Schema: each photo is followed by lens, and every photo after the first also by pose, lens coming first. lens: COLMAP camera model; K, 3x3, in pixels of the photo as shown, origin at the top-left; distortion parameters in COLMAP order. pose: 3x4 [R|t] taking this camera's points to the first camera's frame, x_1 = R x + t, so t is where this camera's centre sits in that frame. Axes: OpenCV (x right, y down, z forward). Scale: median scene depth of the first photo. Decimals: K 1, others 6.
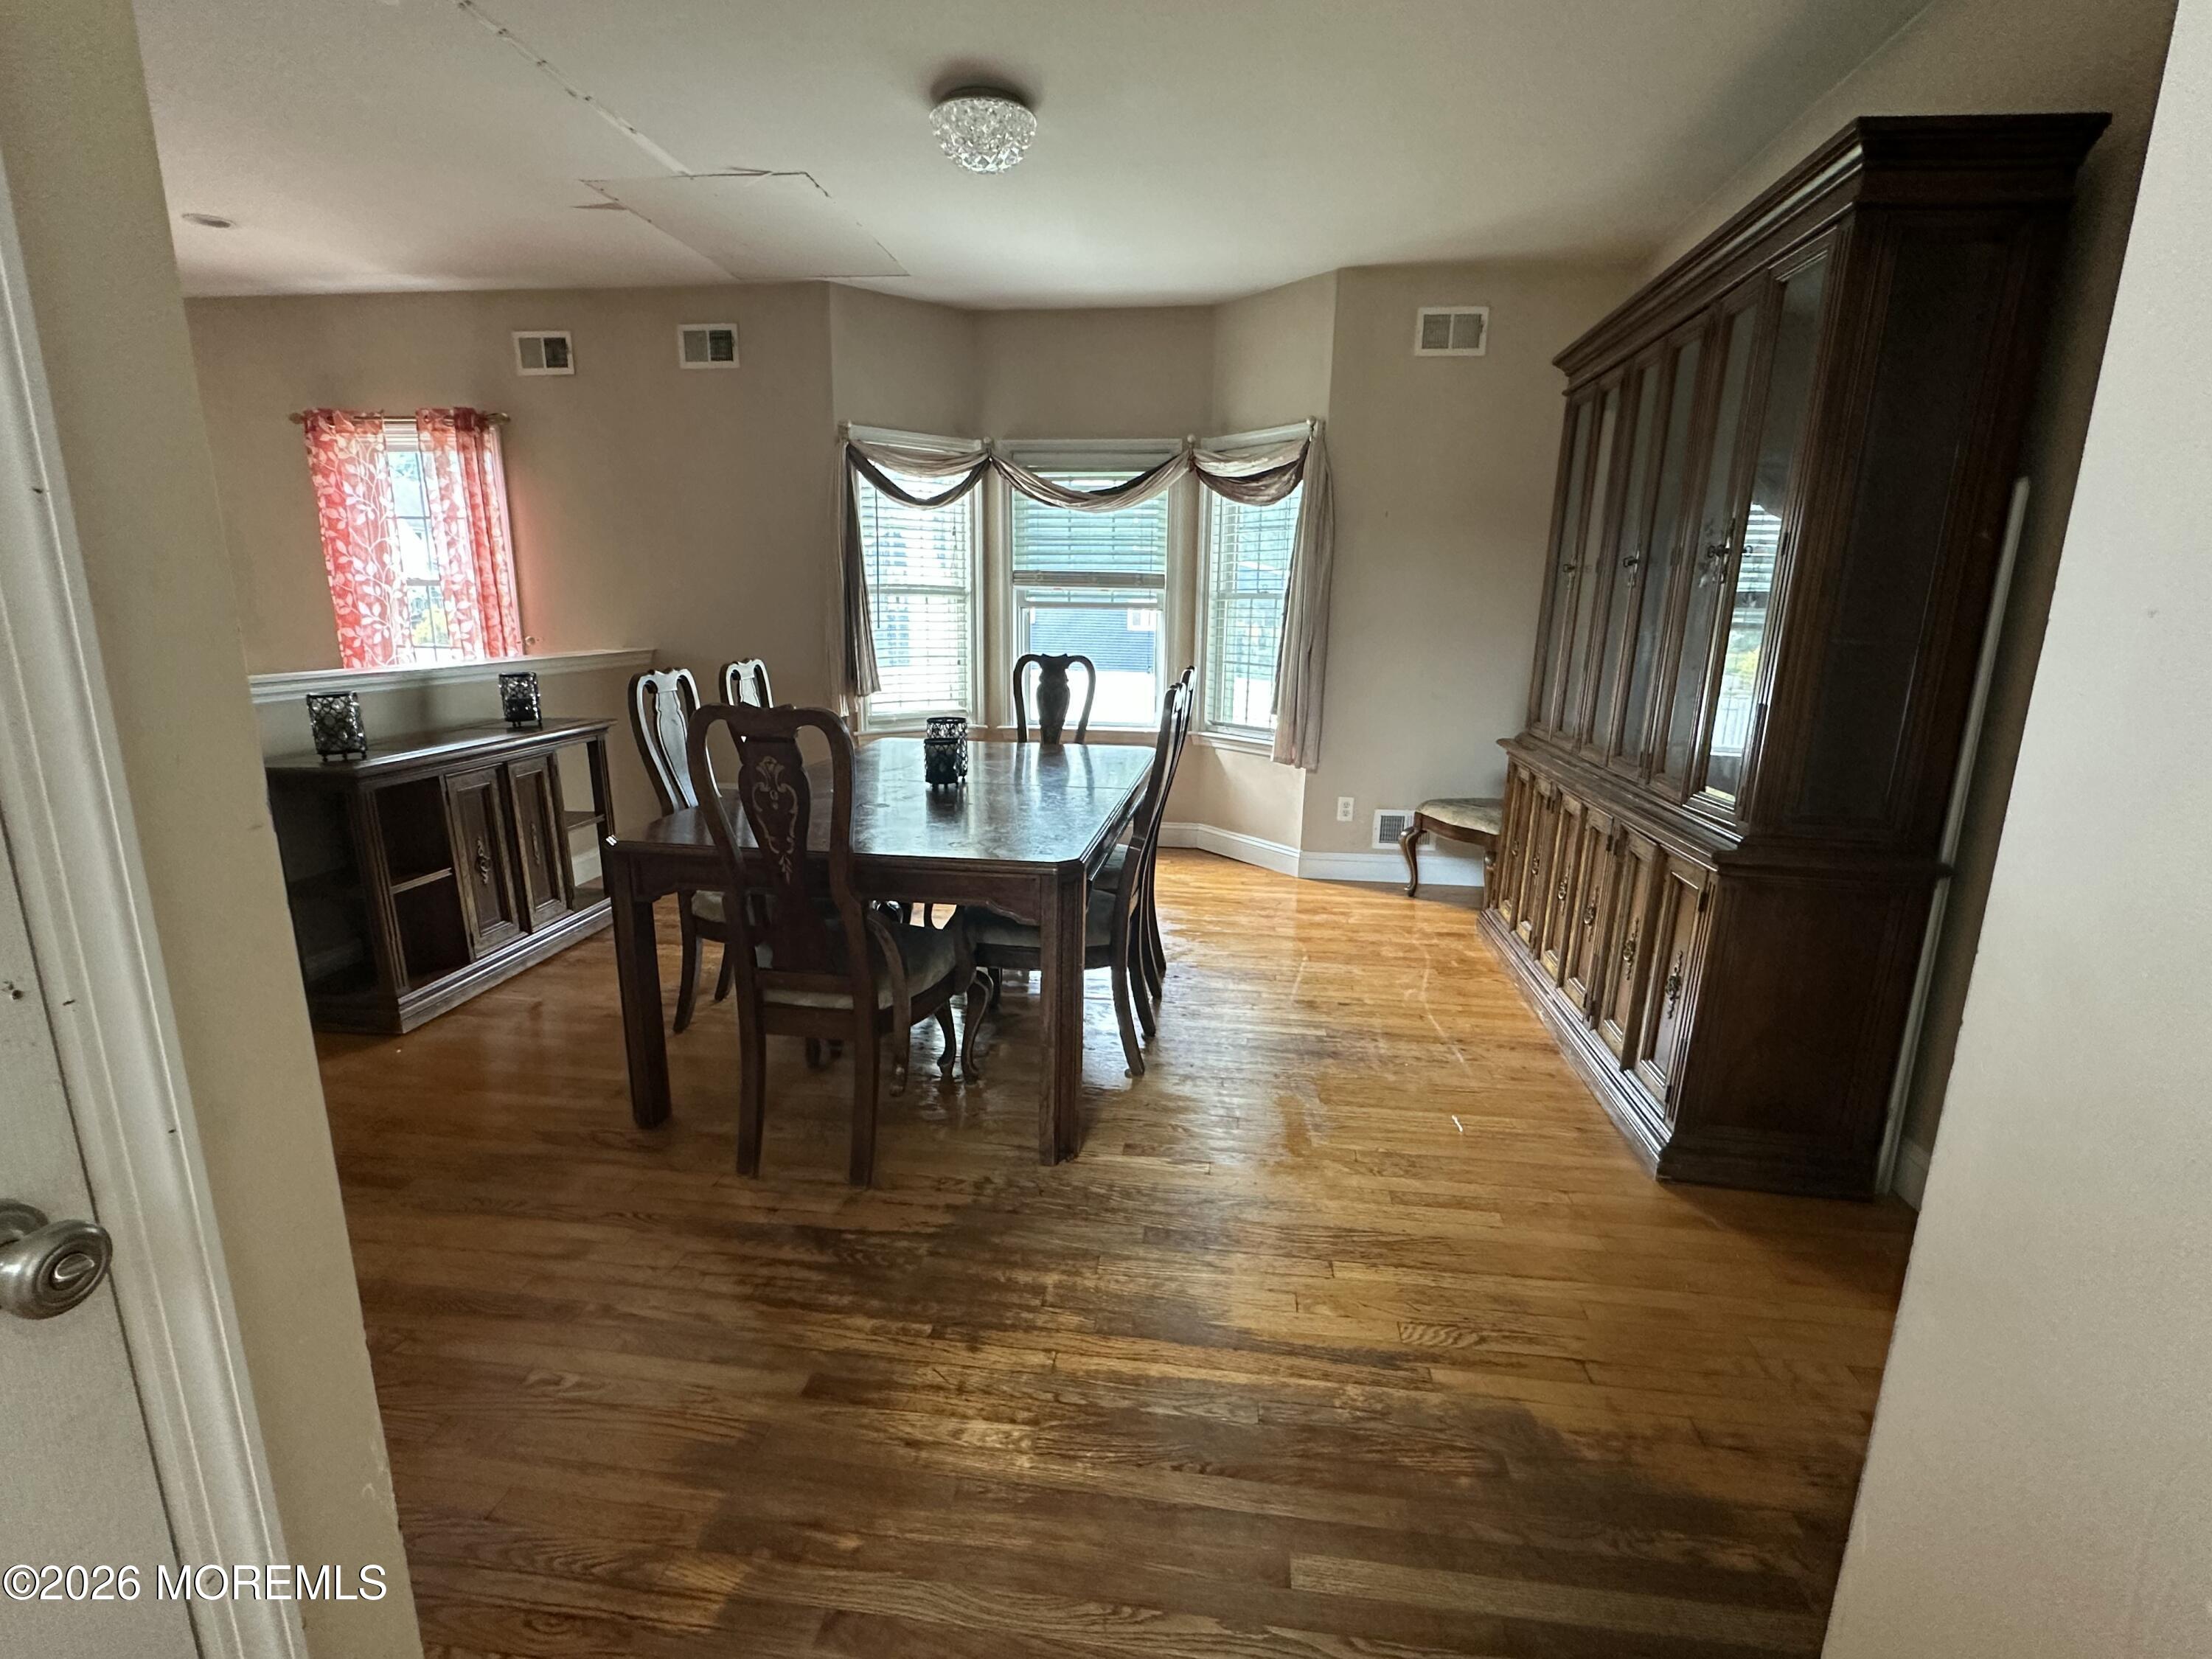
lens RADIAL K [[1011.7, 0, 1111.0], [0, 1011.7, 838.2], [0, 0, 1]] dist [0.000553, 0.000120]
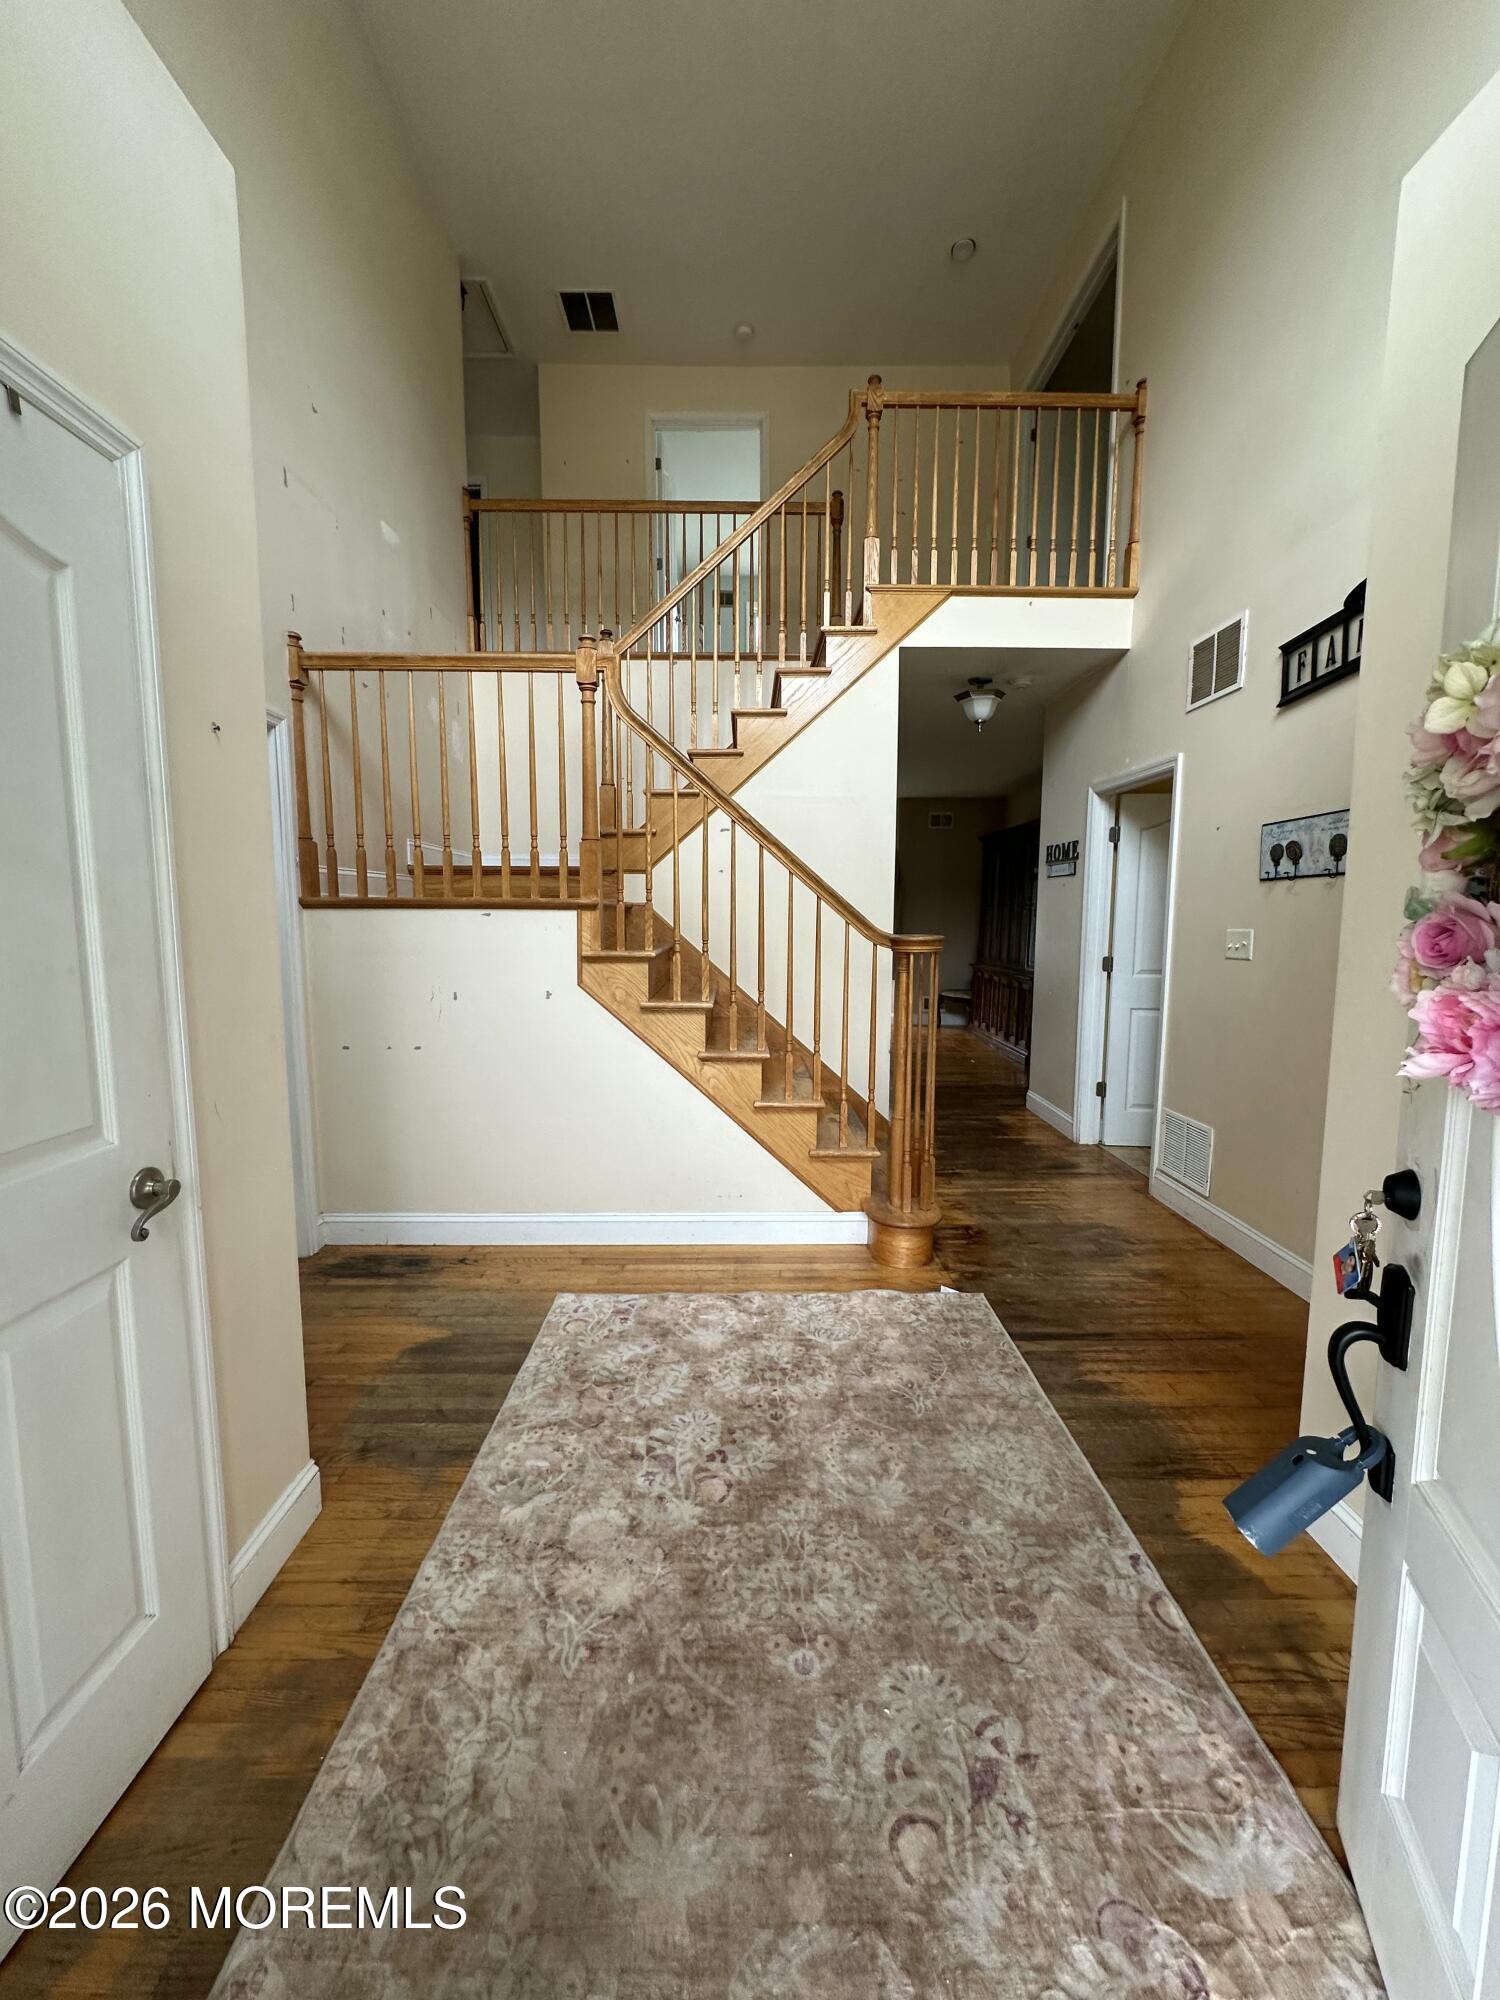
lens RADIAL K [[792.6, 0, 746.7], [0, 792.6, 996.5], [0, 0, 1]] dist [-0.001302, -0.000040]
pose [[0.989869, -0.022126, 0.140249, -0.712967], [0.037476, 0.993469, -0.107776, 0.272207], [-0.136948, 0.111941, 0.984233, -1.427024]]
